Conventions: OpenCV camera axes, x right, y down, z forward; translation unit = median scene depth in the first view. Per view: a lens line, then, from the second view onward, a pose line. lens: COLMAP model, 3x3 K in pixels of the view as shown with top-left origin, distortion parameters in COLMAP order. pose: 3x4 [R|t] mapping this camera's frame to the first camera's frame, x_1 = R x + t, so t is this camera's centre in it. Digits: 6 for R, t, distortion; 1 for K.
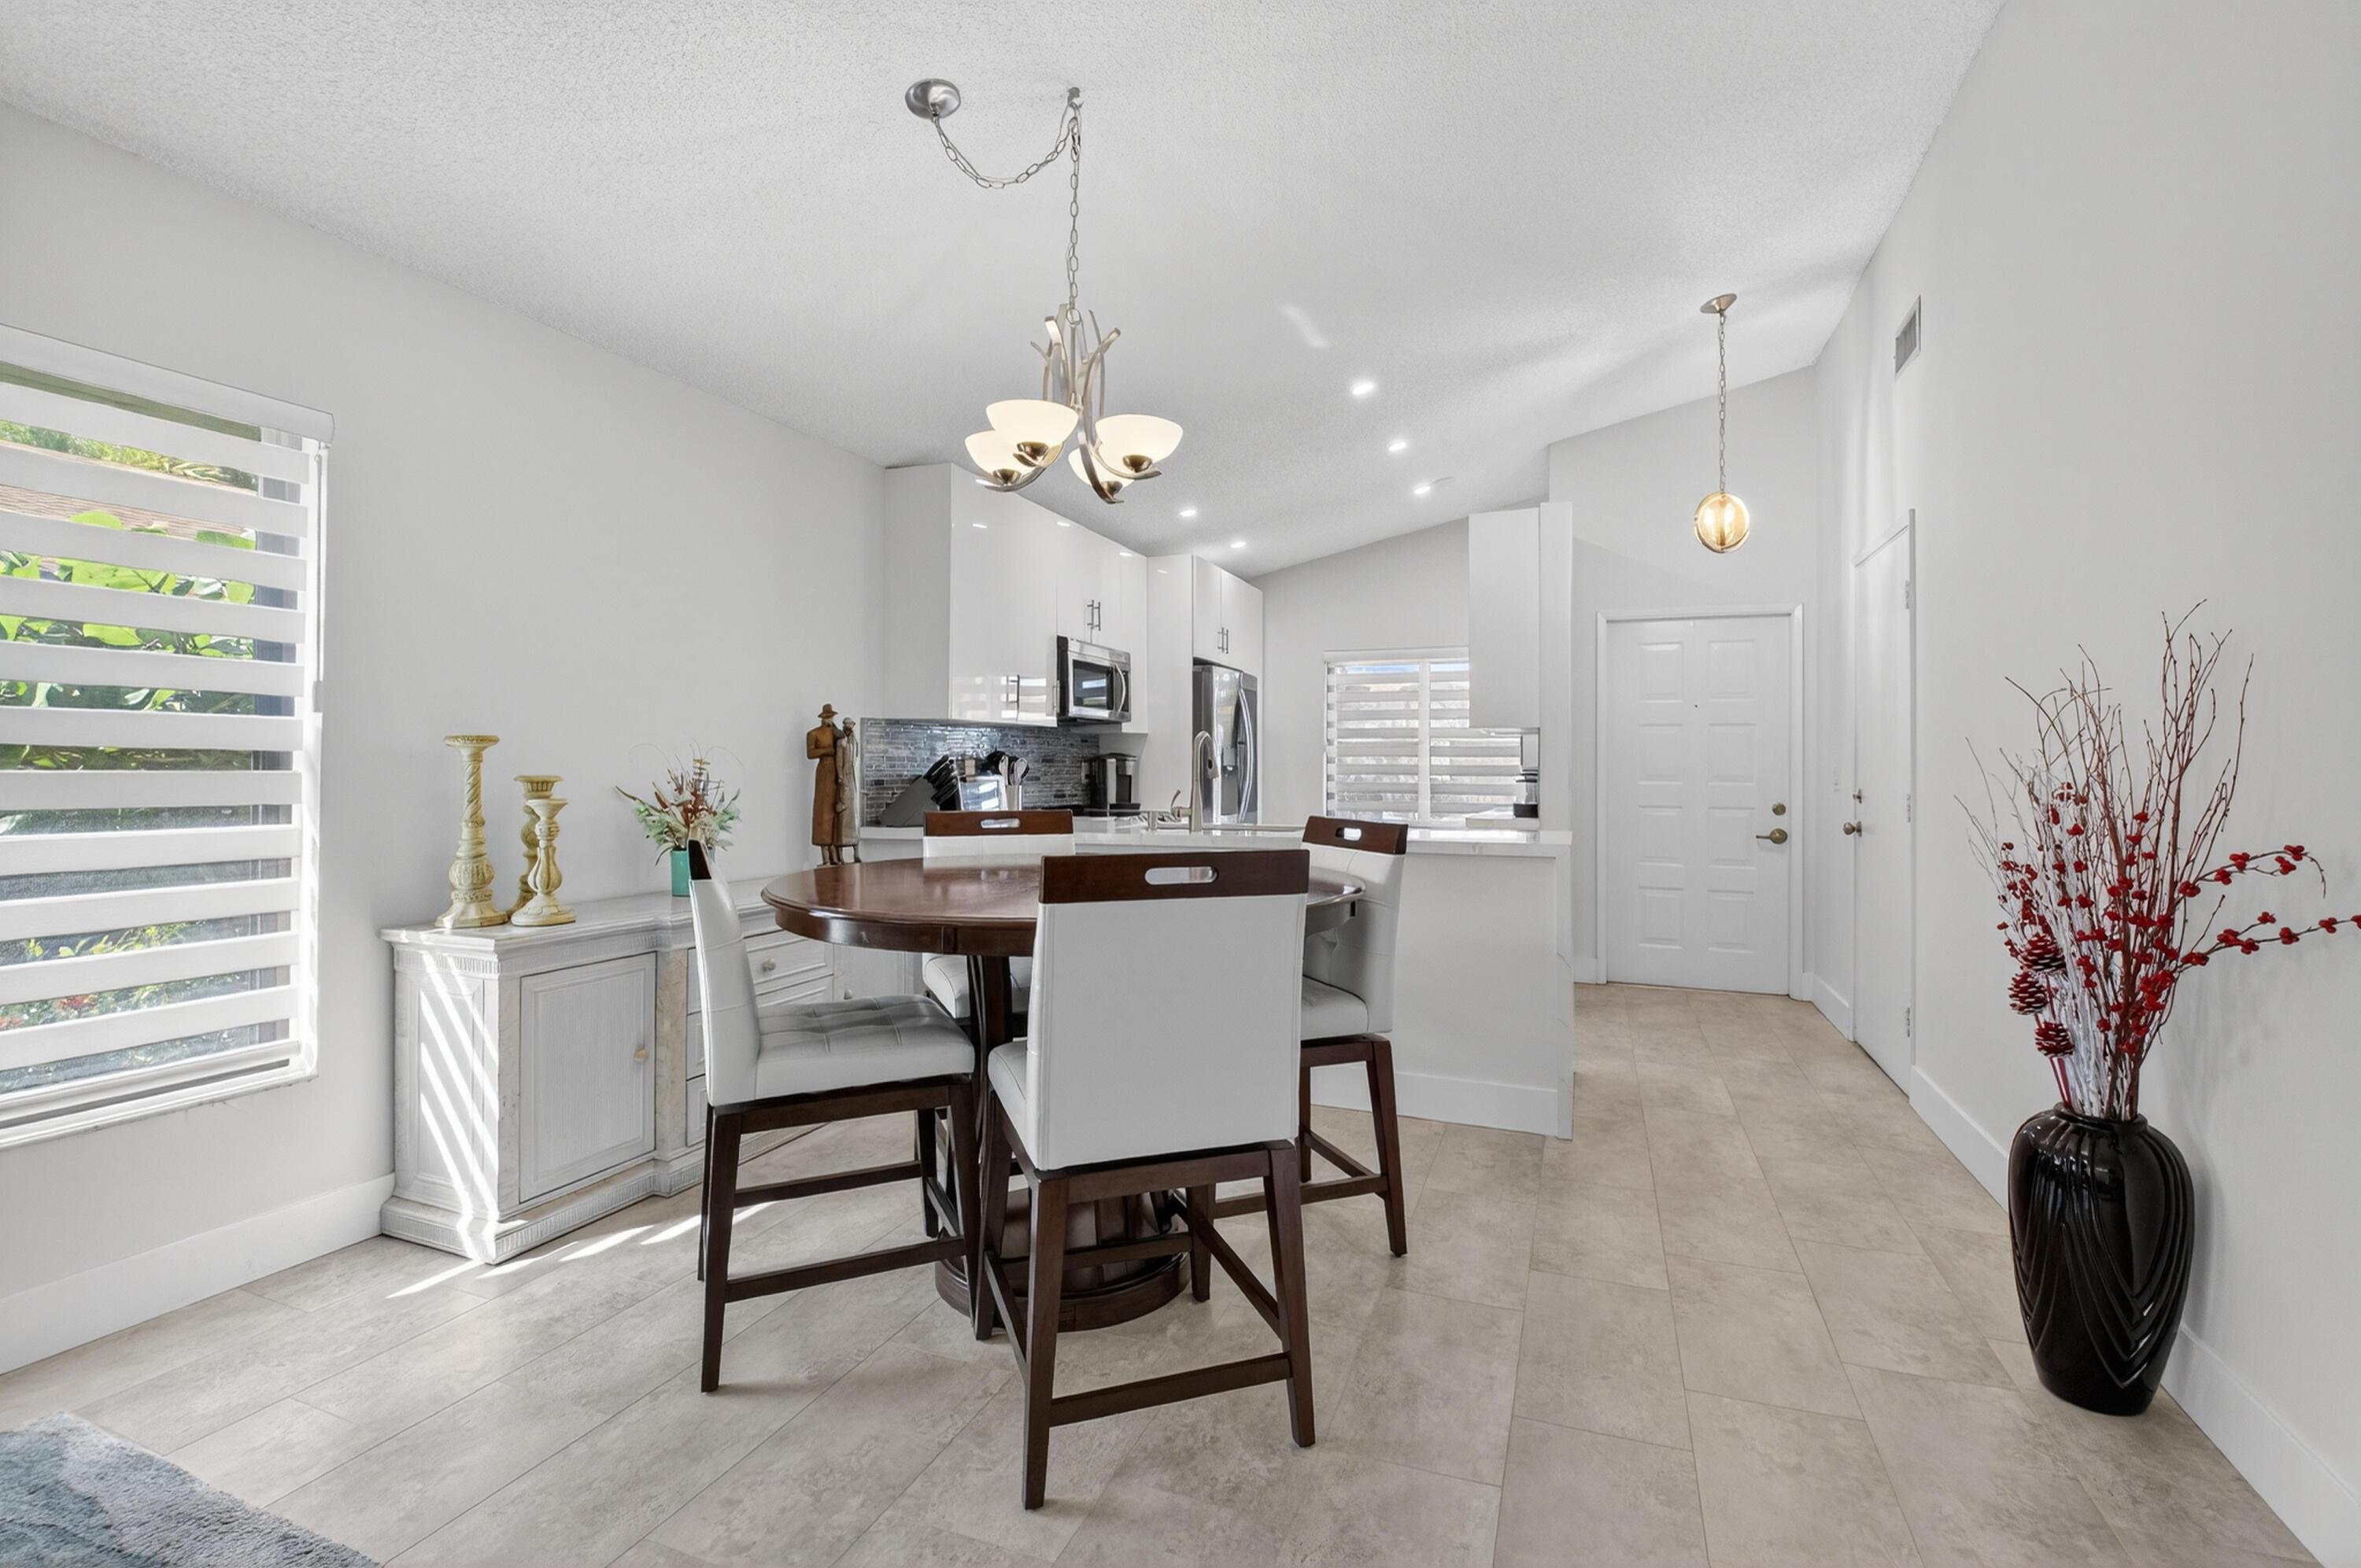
lens RADIAL K [[1066.8, 0, 1174.6], [0, 1066.8, 772.7], [0, 0, 1]] dist [0.001912, -0.000070]
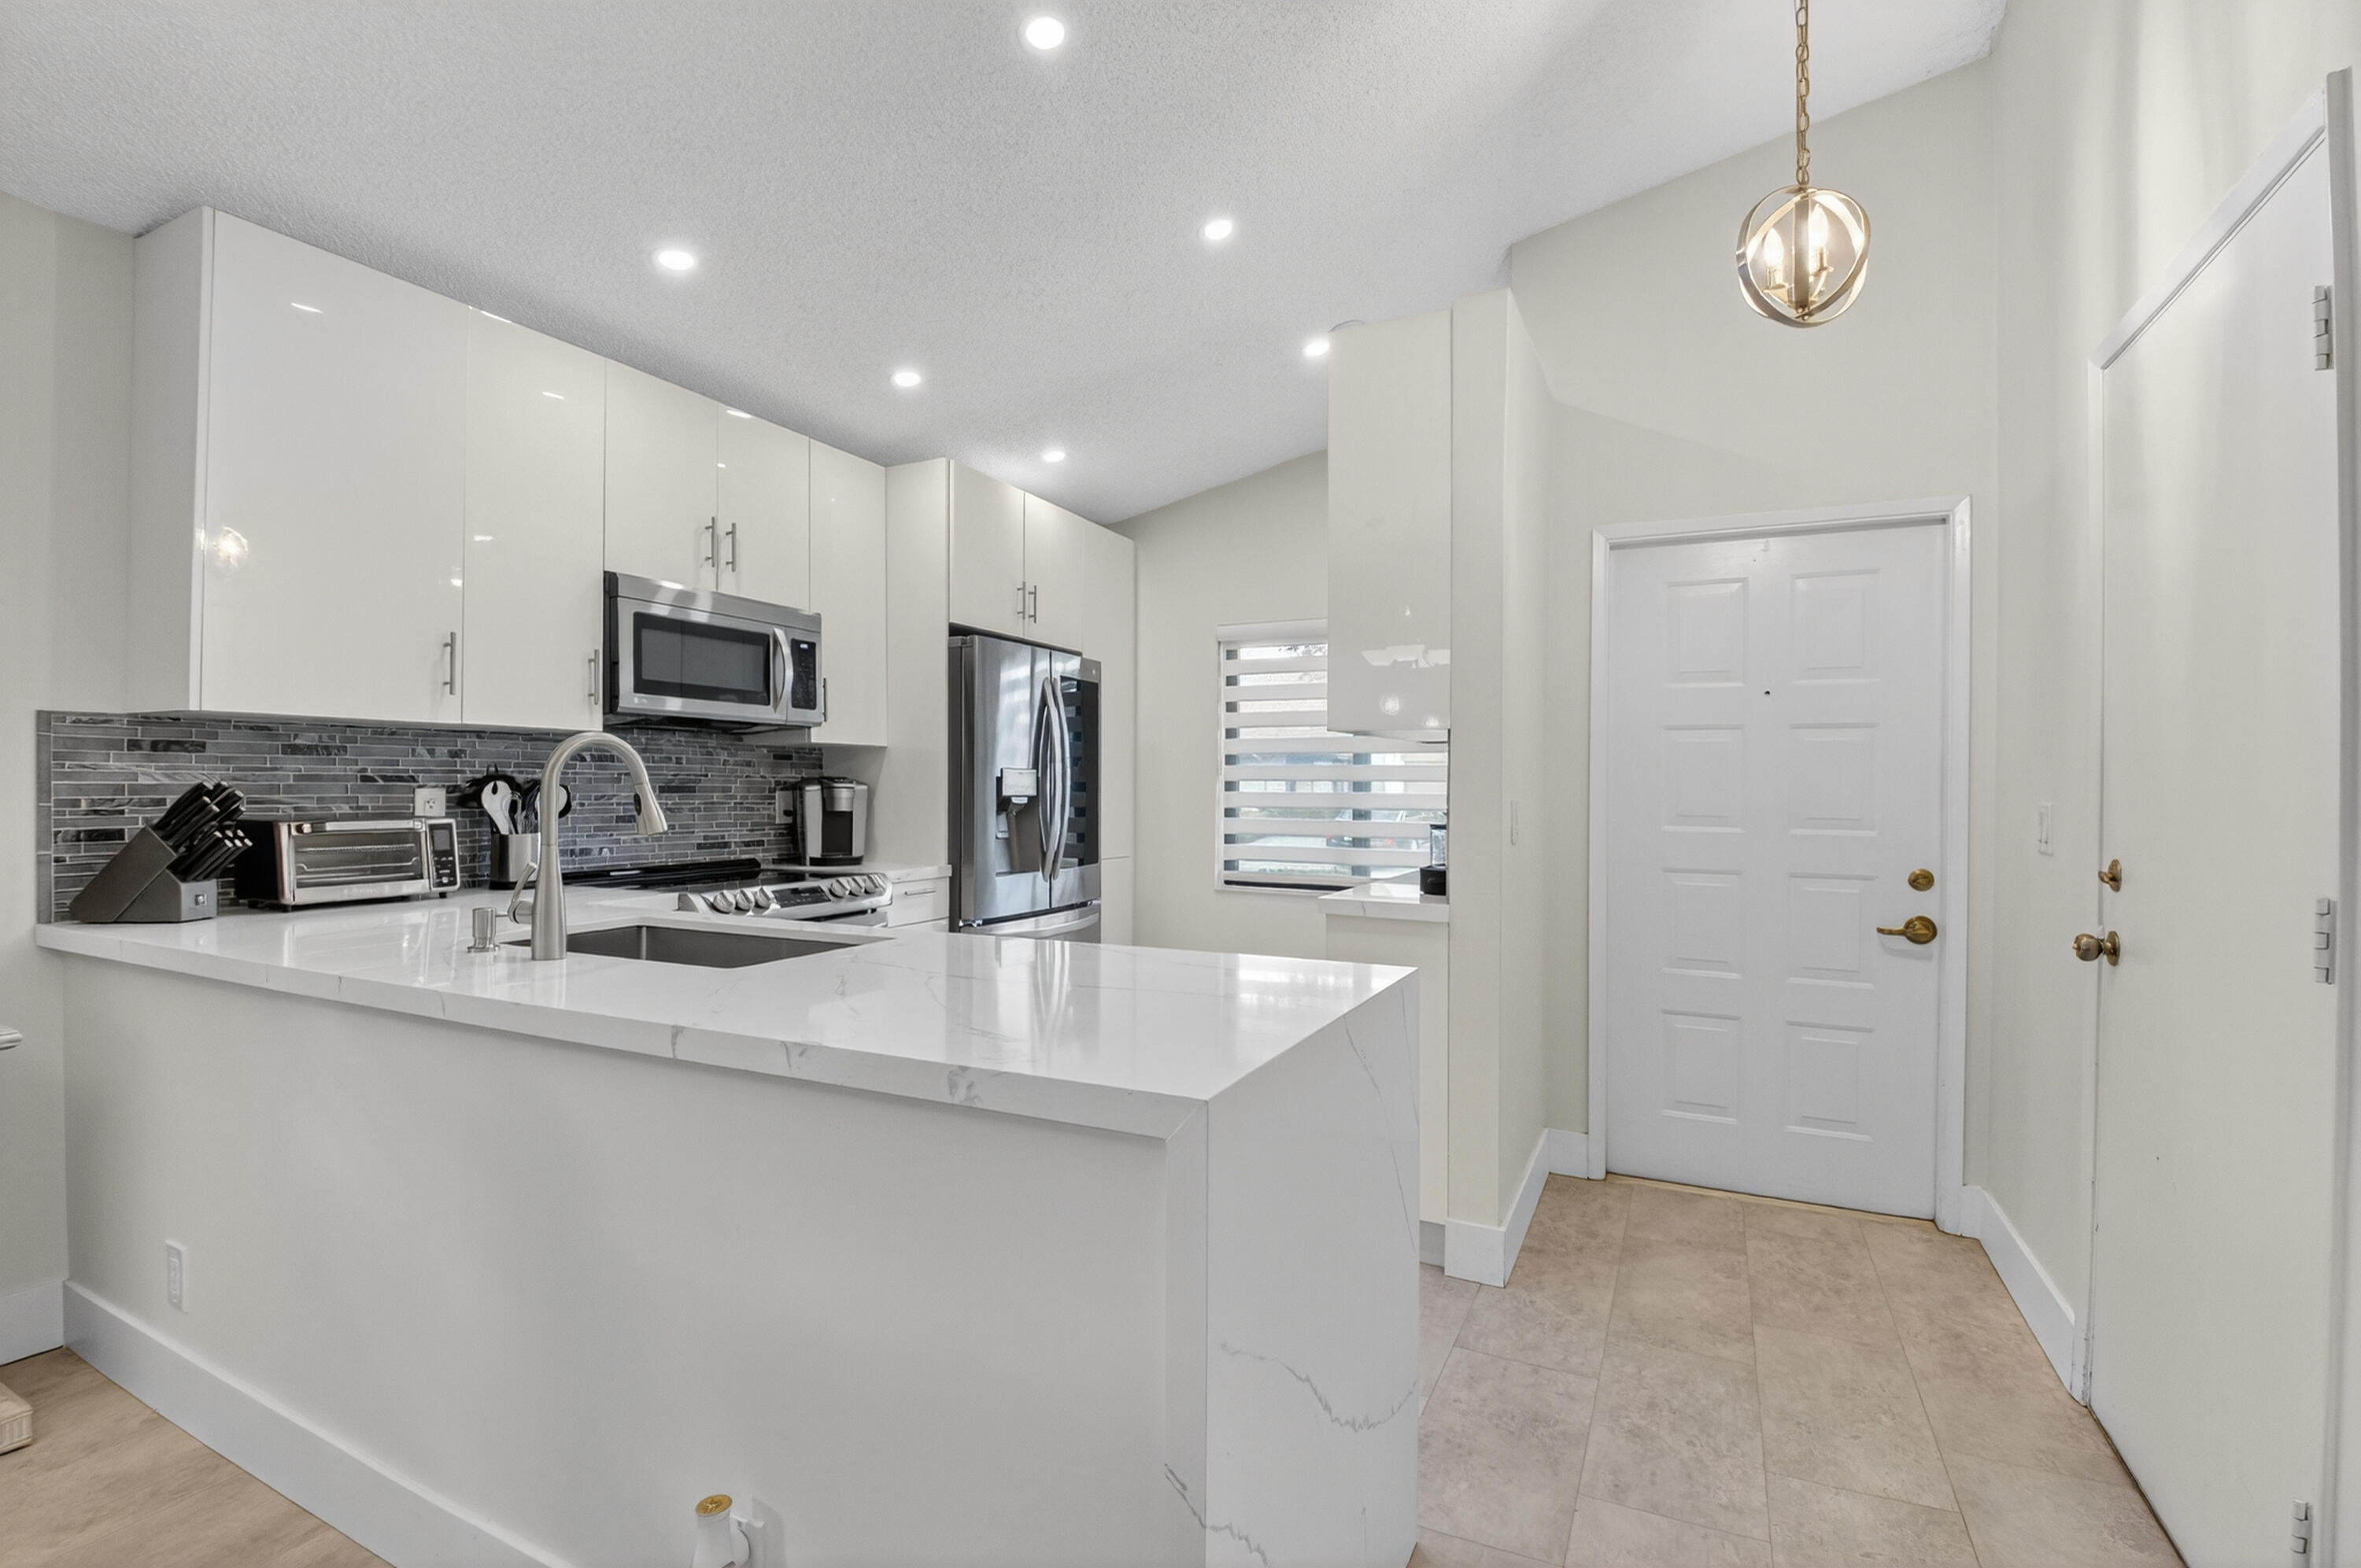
lens RADIAL K [[1095.4, 0, 1181.0], [0, 1095.4, 803.5], [0, 0, 1]] dist [0.001188, -0.010440]
pose [[0.997627, 0.001877, -0.068822, 0.227509], [-0.001208, 0.999952, 0.009748, -0.010159], [0.068837, -0.009642, 0.997581, 0.417527]]
